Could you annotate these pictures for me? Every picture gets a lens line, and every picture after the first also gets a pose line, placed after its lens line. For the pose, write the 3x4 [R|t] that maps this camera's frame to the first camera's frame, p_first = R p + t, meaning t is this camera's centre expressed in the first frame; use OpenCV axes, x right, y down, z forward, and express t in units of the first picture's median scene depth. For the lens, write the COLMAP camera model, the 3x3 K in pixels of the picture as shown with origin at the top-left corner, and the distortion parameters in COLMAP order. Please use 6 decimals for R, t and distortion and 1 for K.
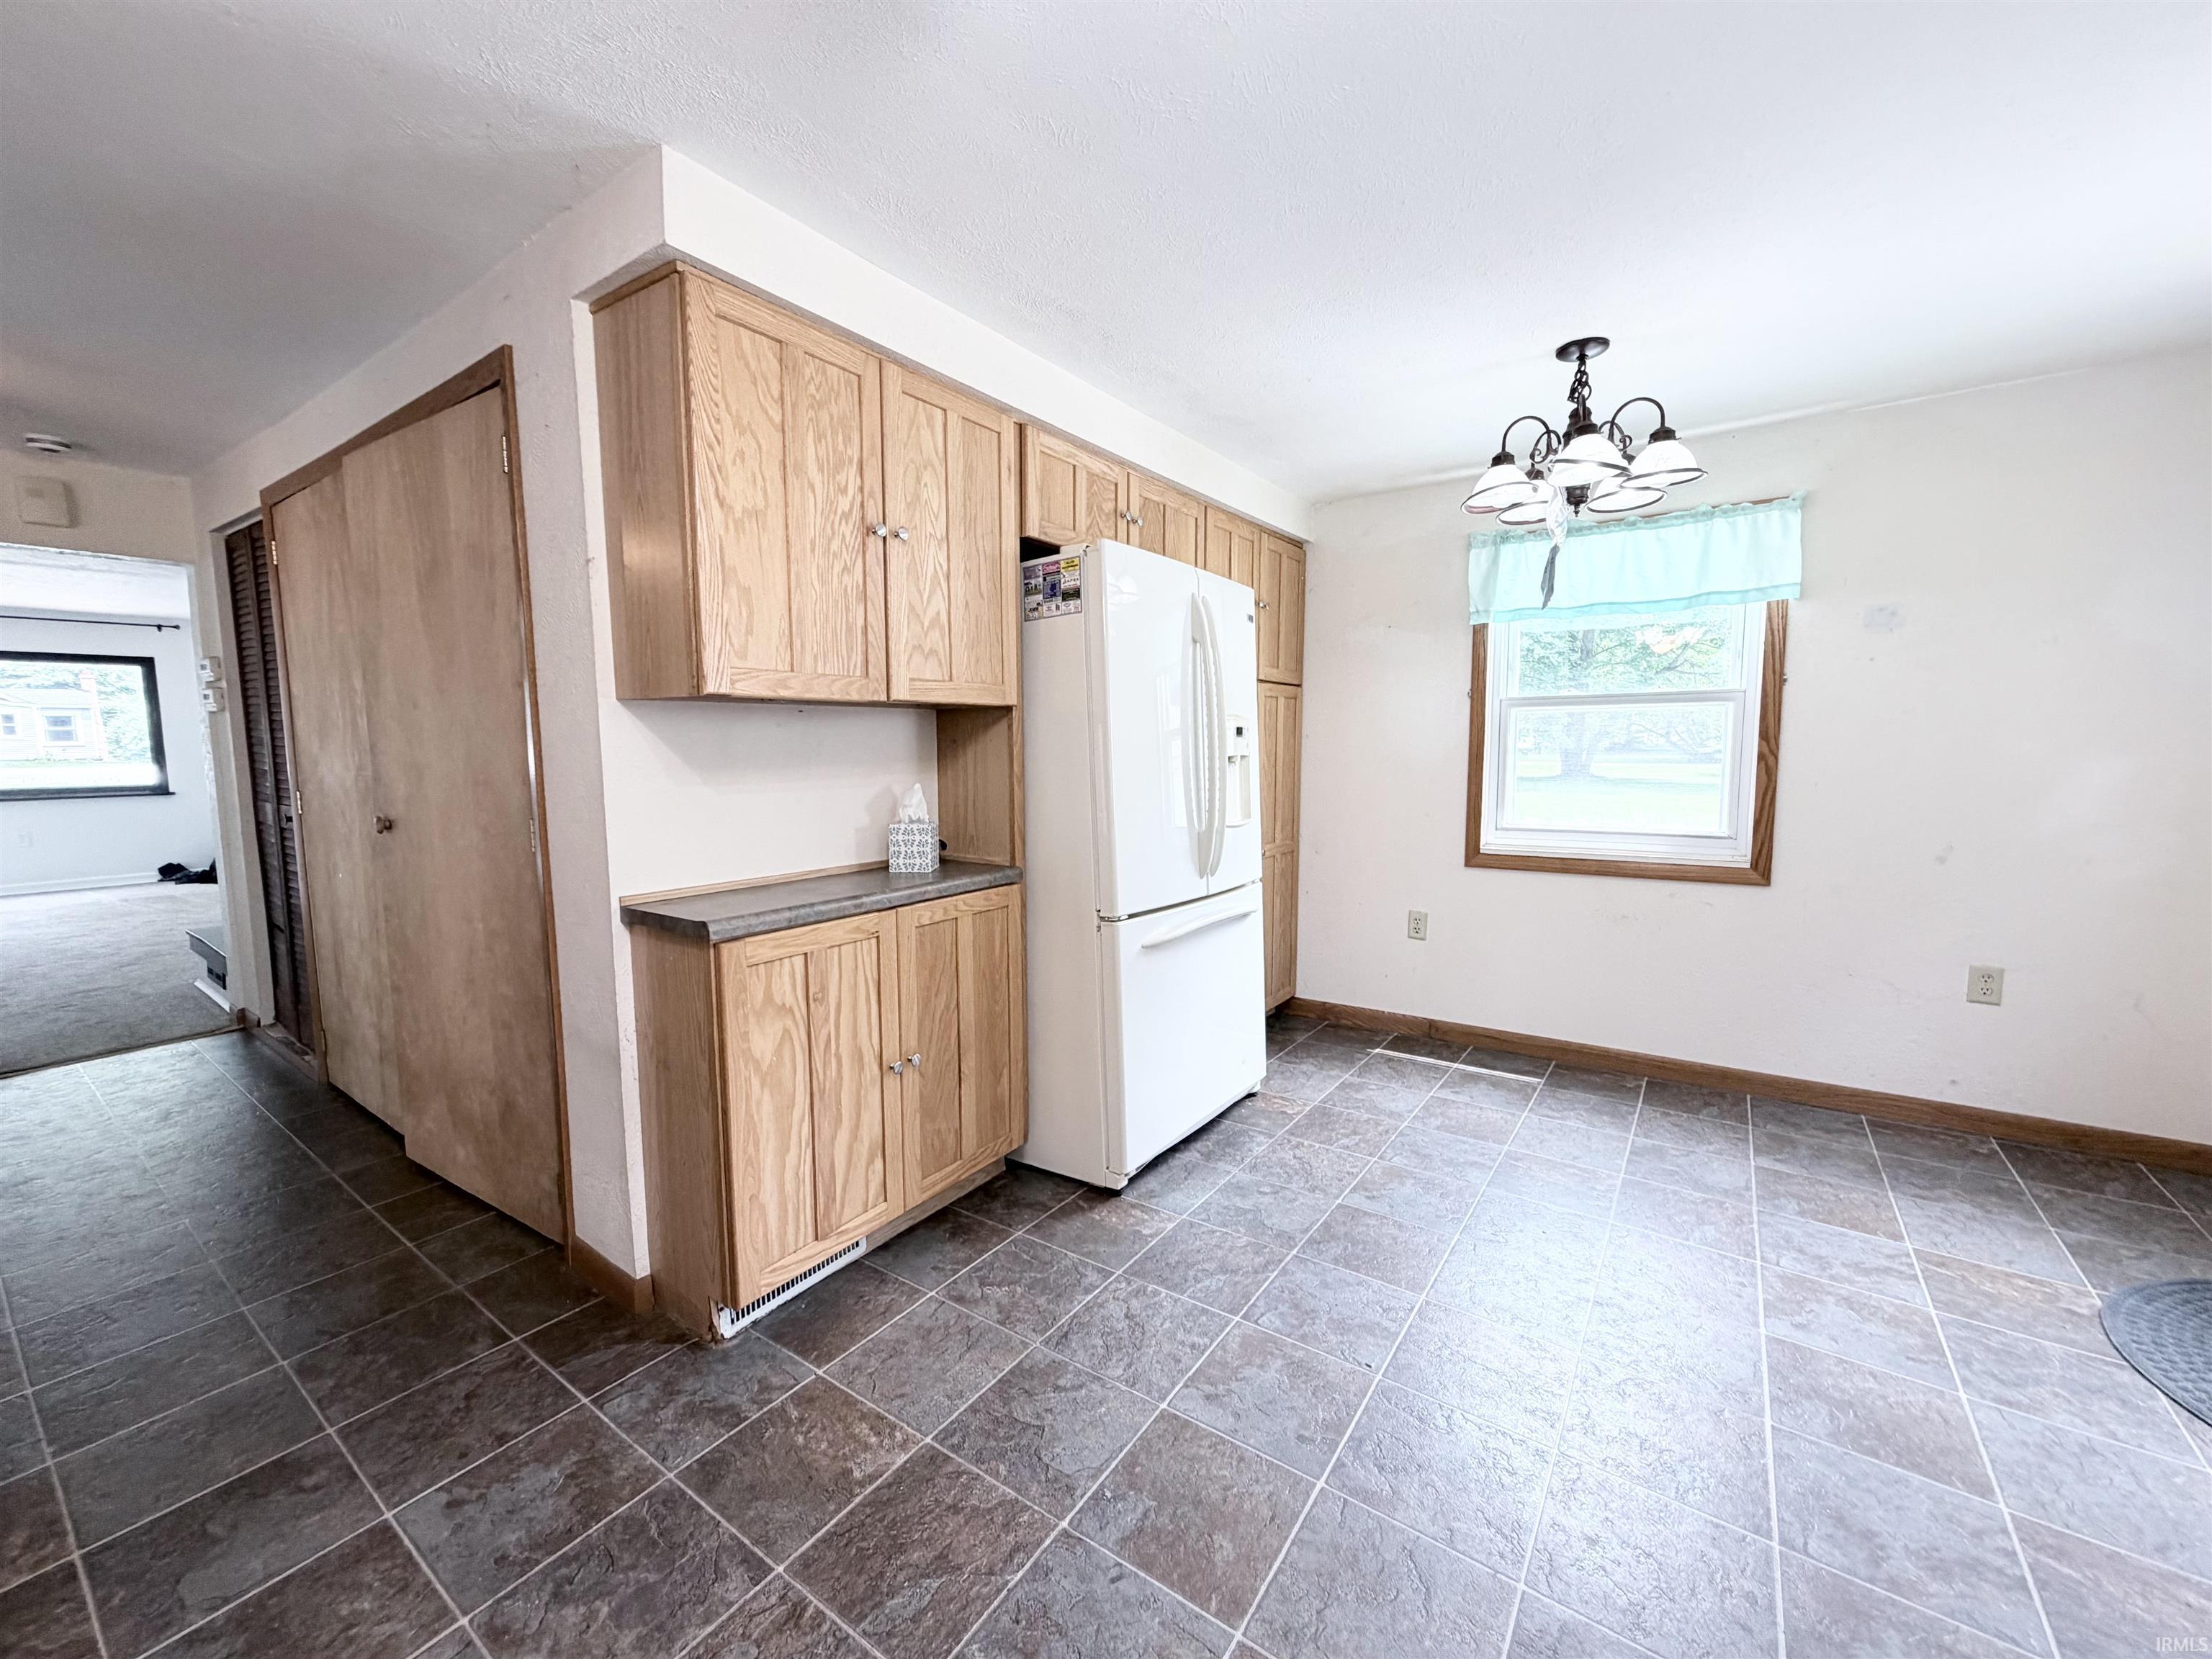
lens RADIAL K [[879.5, 0, 1095.9], [0, 879.5, 833.7], [0, 0, 1]] dist [-0.000853, 0.000413]
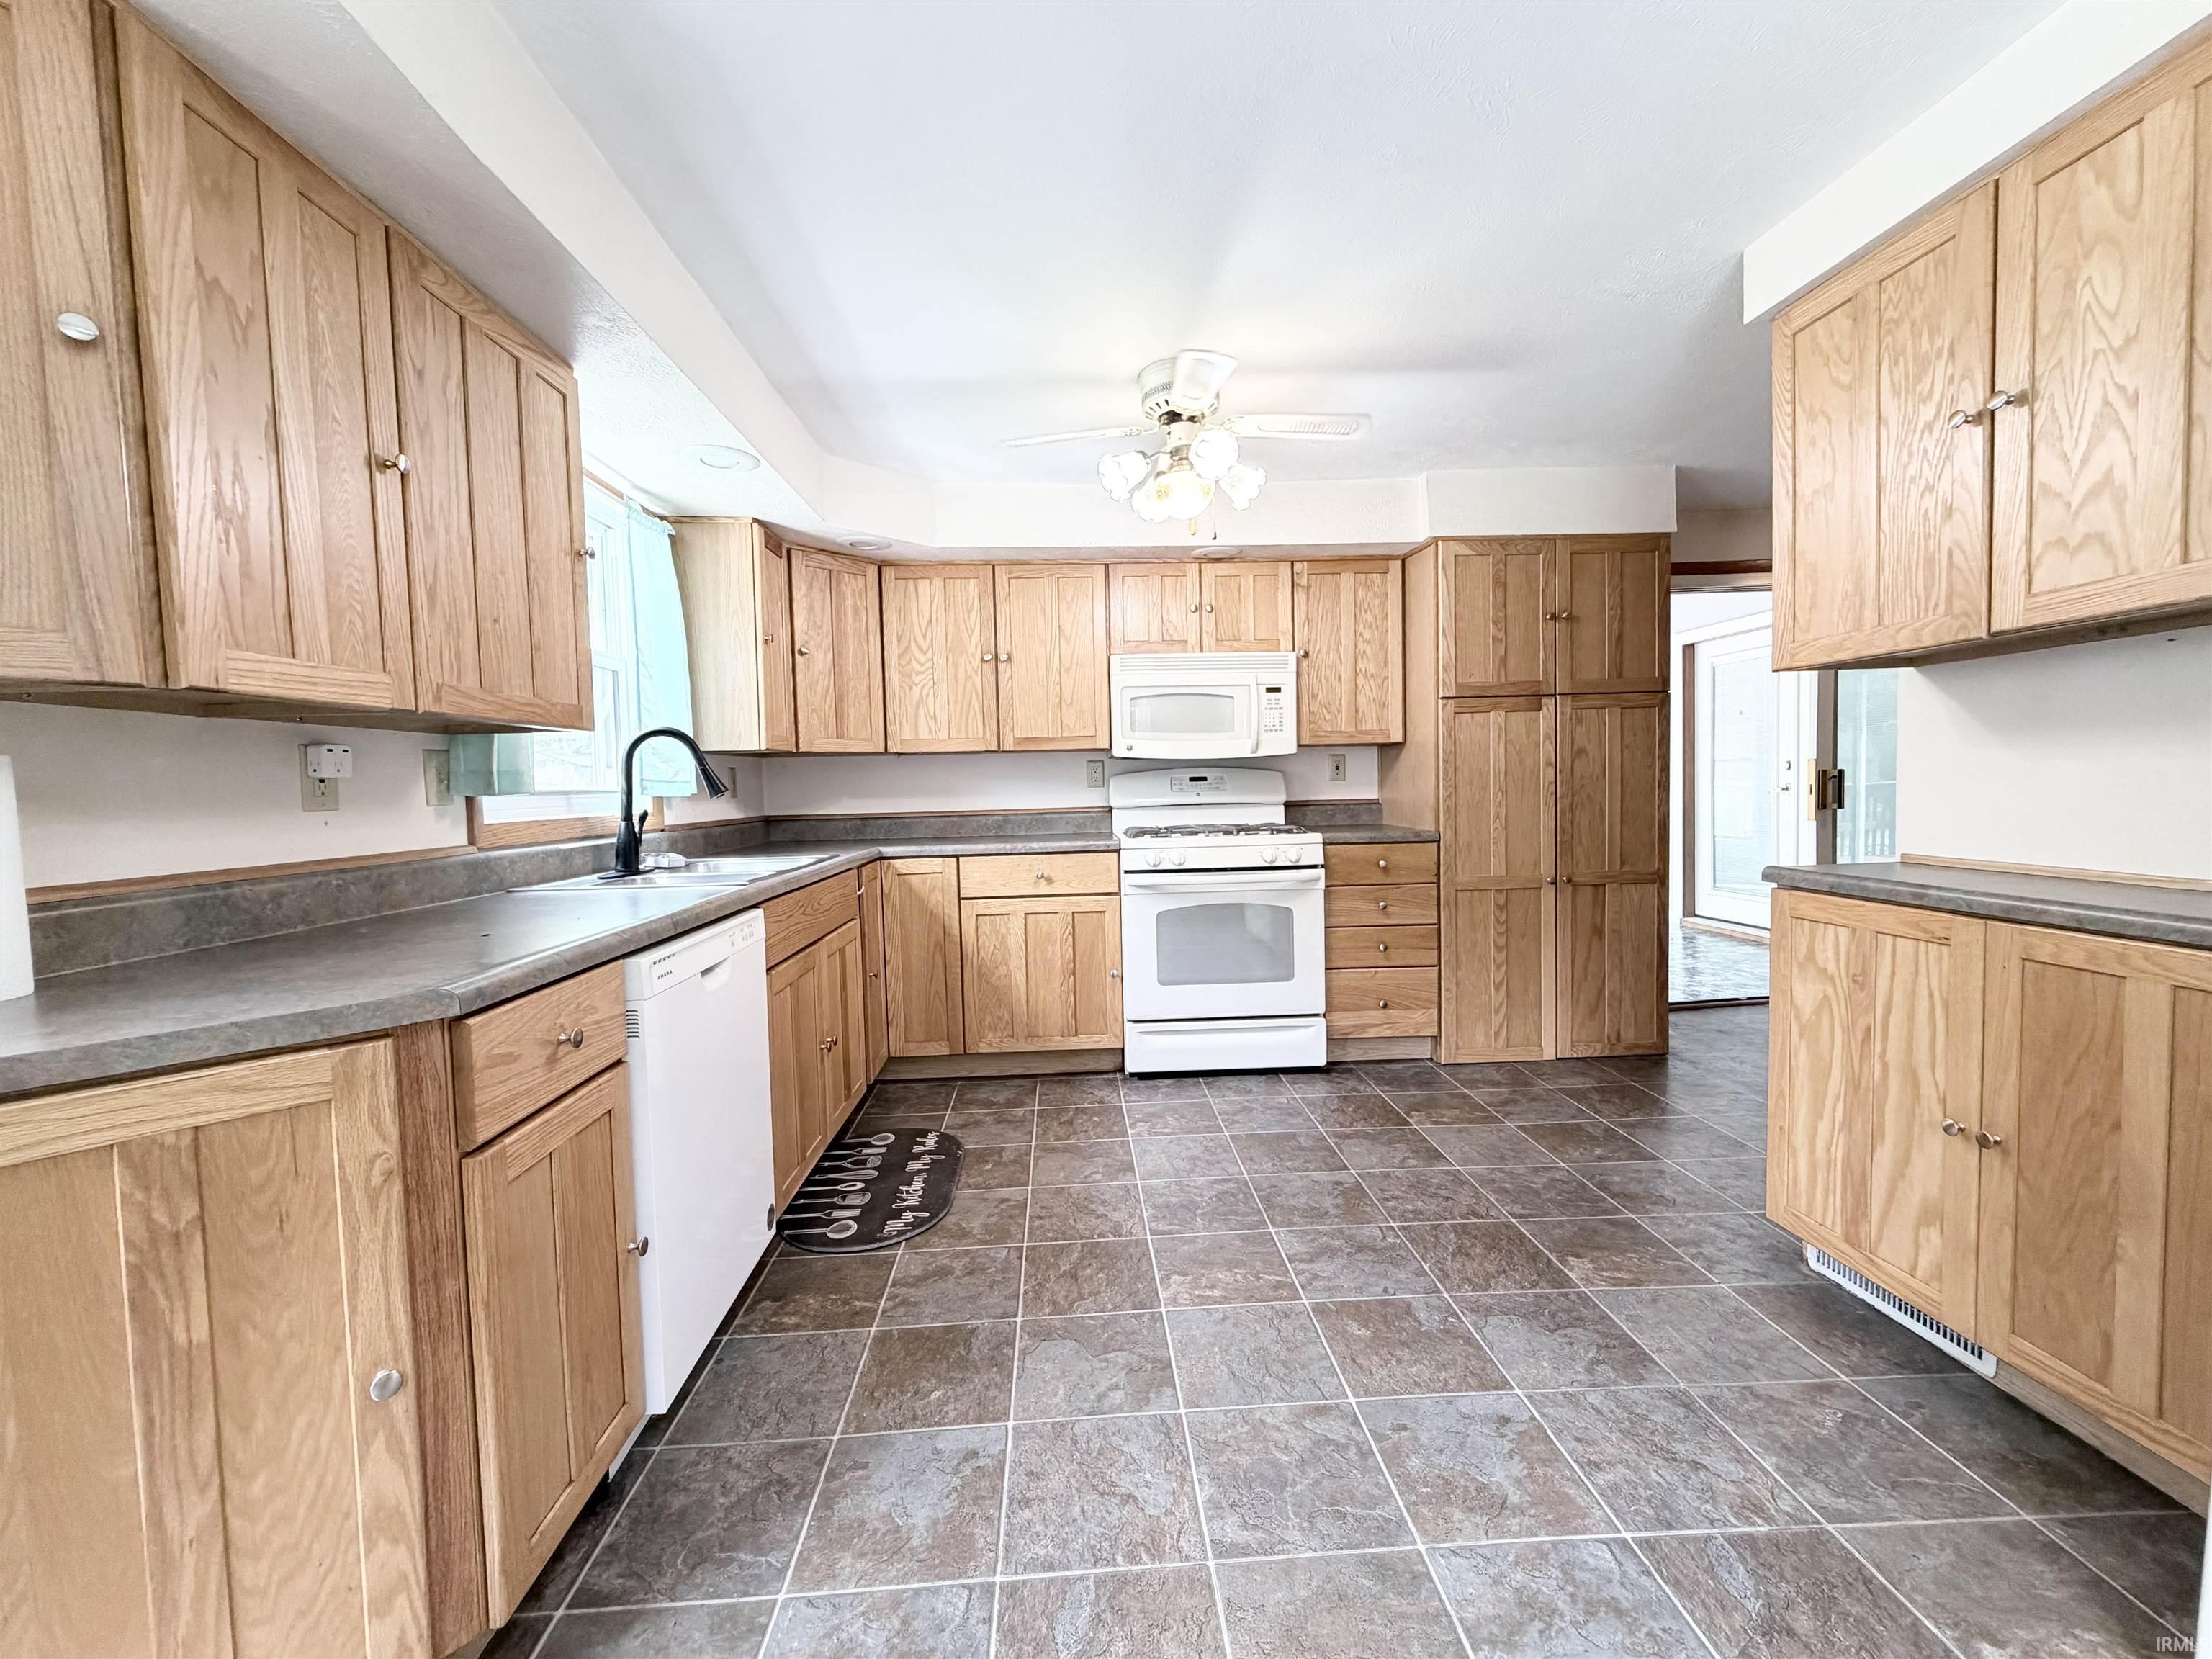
lens RADIAL K [[879.5, 0, 1100.6], [0, 879.5, 826.8], [0, 0, 1]] dist [-0.000853, 0.000413]
pose [[-0.789581, 0.060533, -0.610653, 0.888270], [-0.025233, 0.991078, 0.130870, -0.075835], [0.613127, 0.118741, -0.781009, 1.246391]]
